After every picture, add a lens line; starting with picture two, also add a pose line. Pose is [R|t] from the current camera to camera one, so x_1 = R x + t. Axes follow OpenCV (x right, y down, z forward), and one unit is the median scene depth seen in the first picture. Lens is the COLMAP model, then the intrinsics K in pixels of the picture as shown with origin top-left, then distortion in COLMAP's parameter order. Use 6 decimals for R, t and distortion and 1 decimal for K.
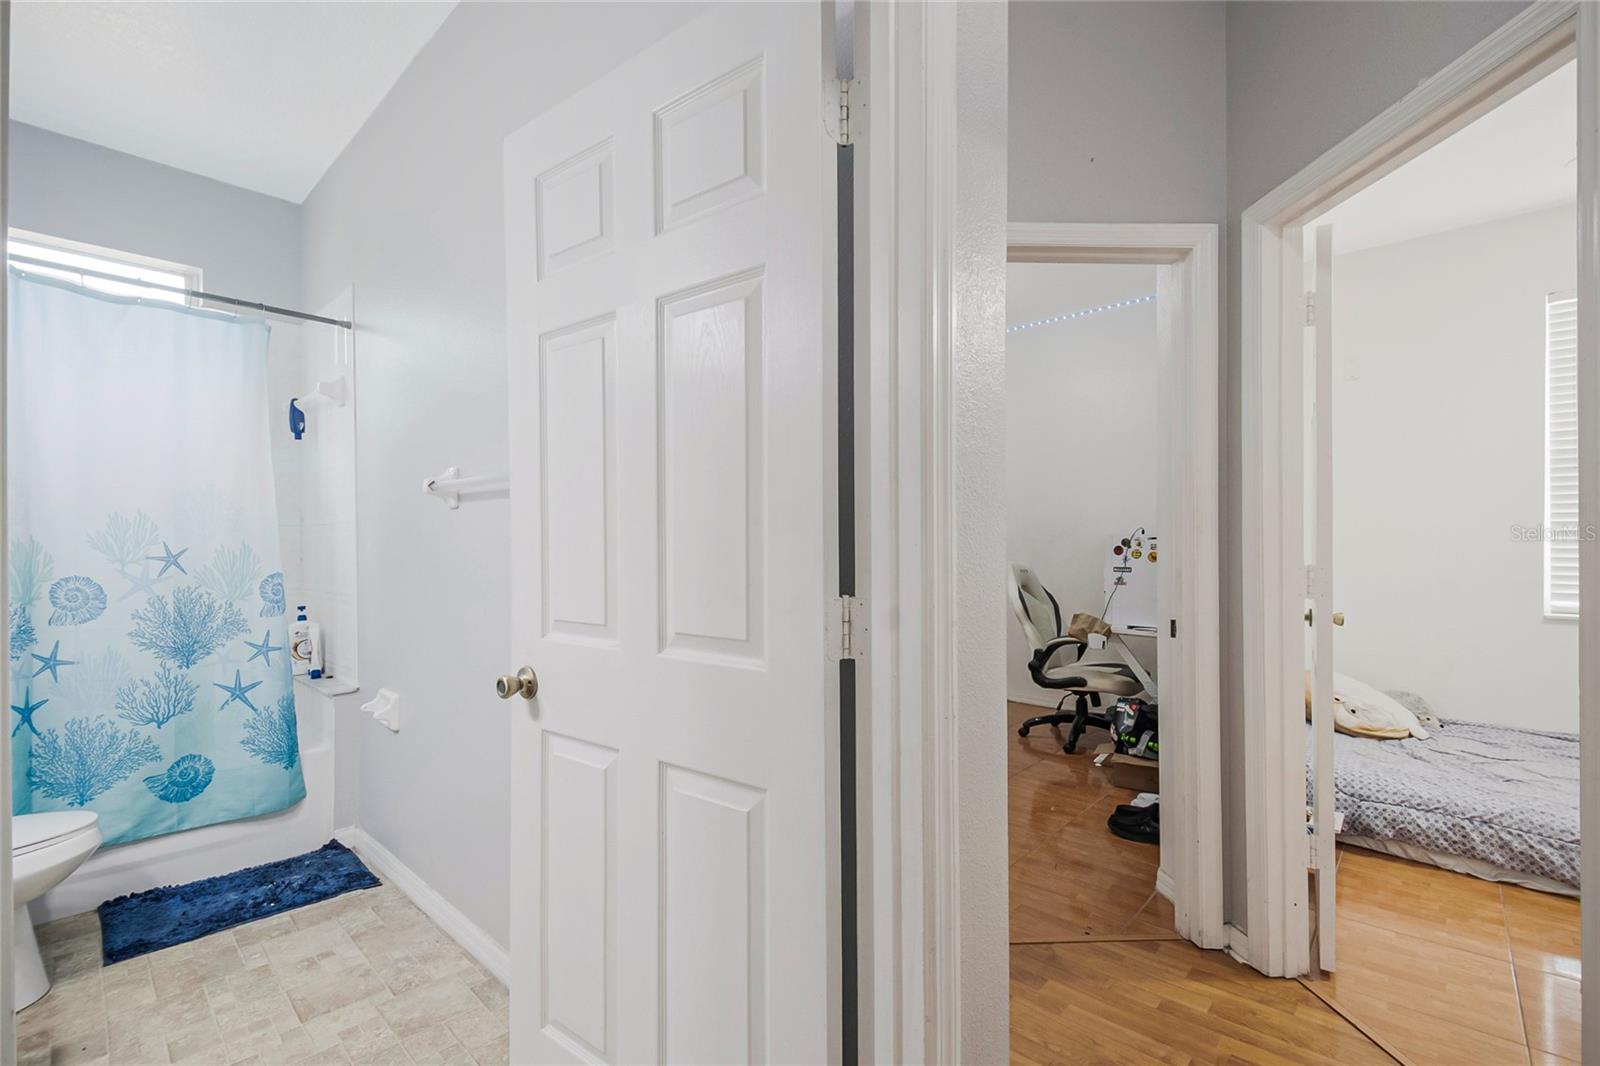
lens RADIAL K [[703.8, 0, 818.4], [0, 703.8, 535.5], [0, 0, 1]] dist [0.017282, -0.016849]
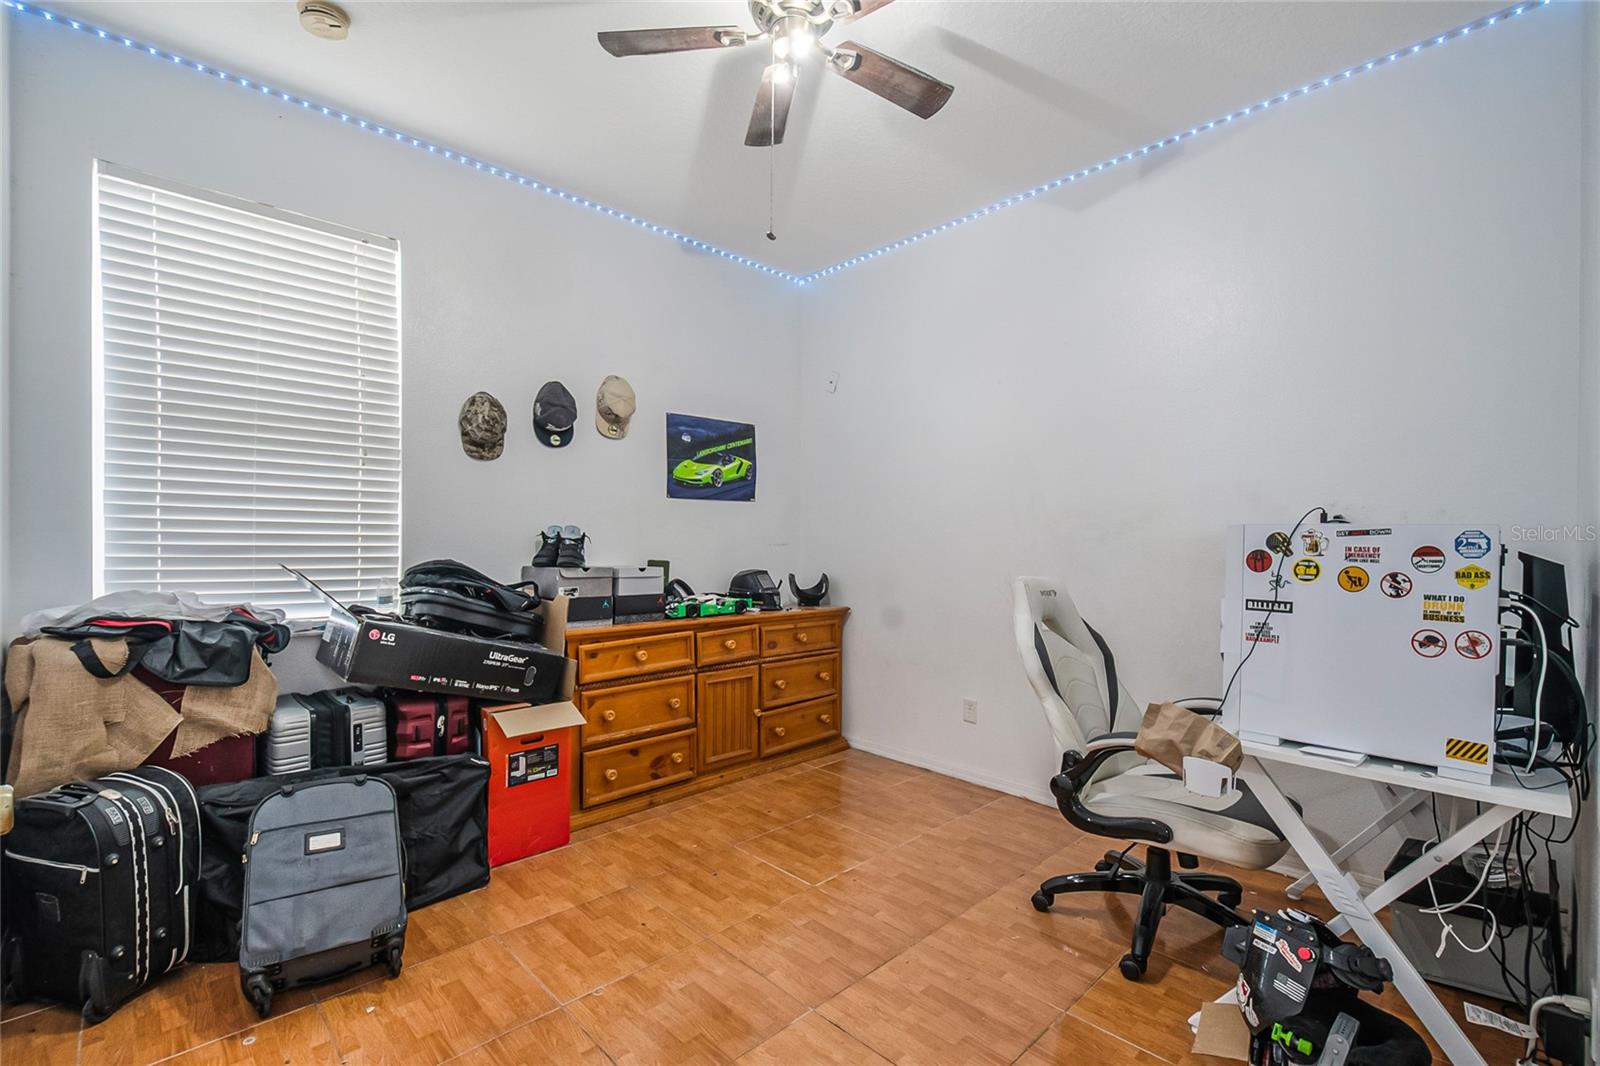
lens RADIAL K [[703.8, 0, 805.9], [0, 703.8, 530.4], [0, 0, 1]] dist [0.017282, -0.016849]
pose [[0.996547, 0.013148, -0.081979, 0.193750], [-0.013967, 0.999858, -0.009426, 0.010950], [0.081844, 0.010538, 0.996589, 0.573295]]
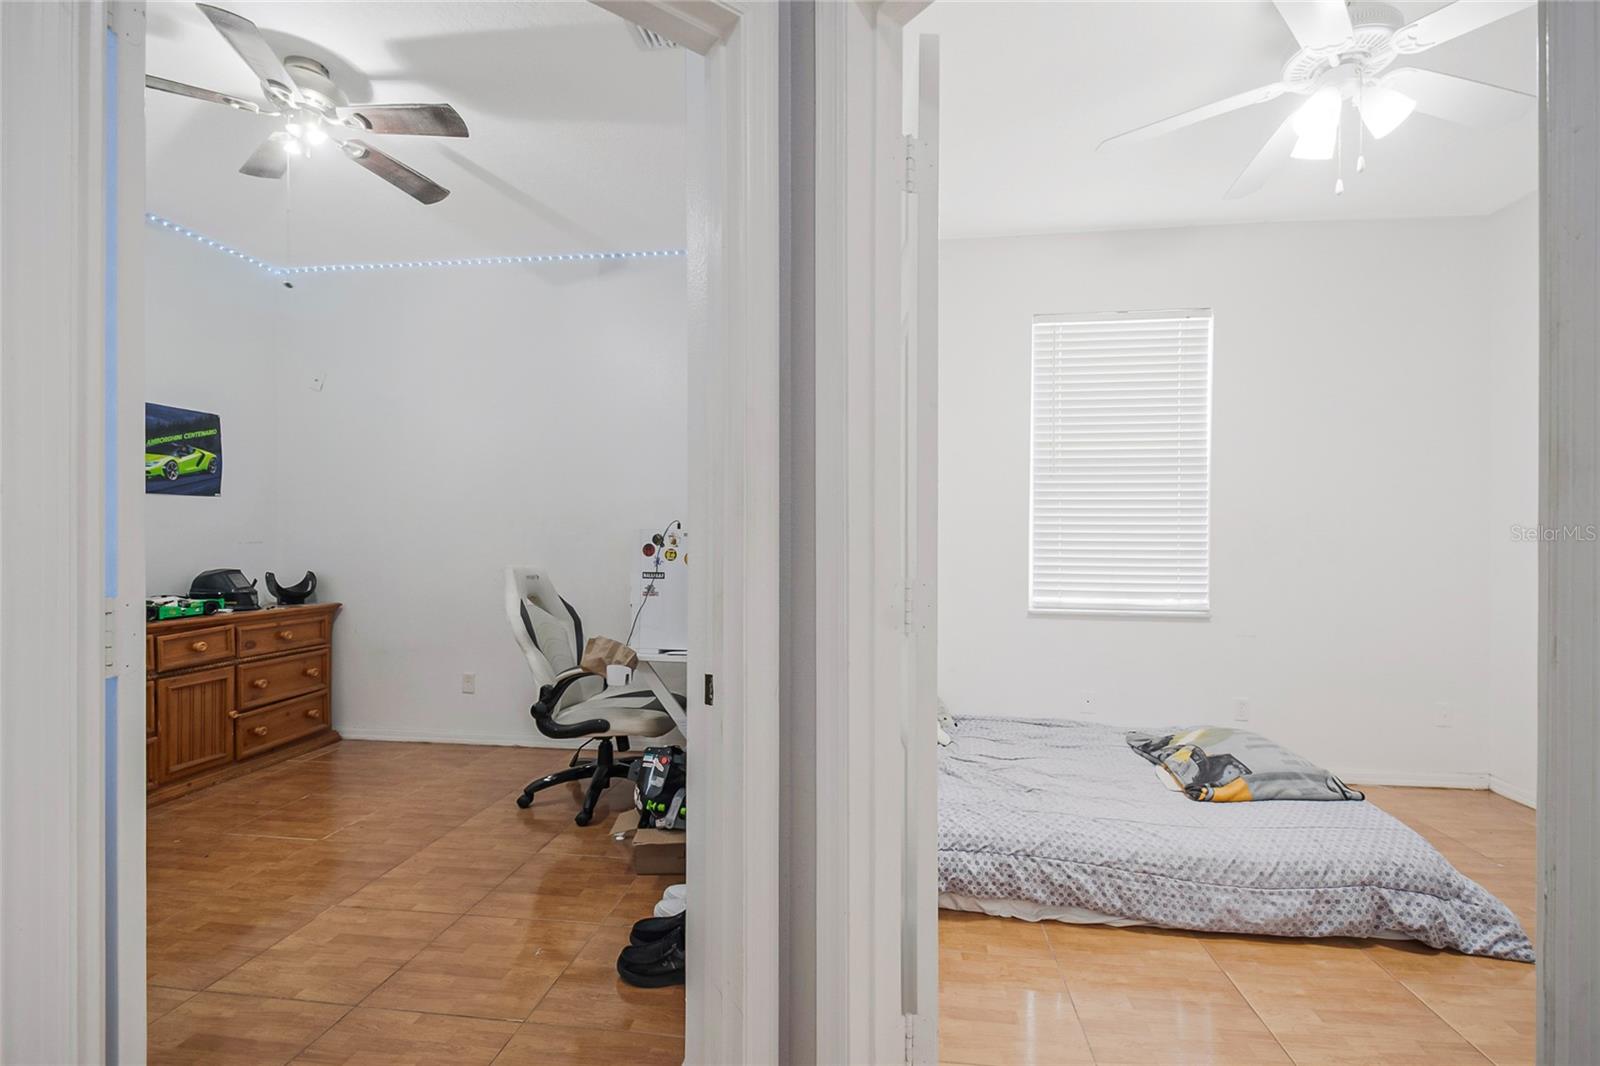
lens RADIAL K [[703.8, 0, 814.6], [0, 703.8, 541.2], [0, 0, 1]] dist [0.017282, -0.016849]
pose [[0.824866, 0.005757, 0.565300, 0.155925], [-0.011051, 0.999921, 0.005942, 0.005977], [-0.565221, -0.011149, 0.824864, 0.299552]]
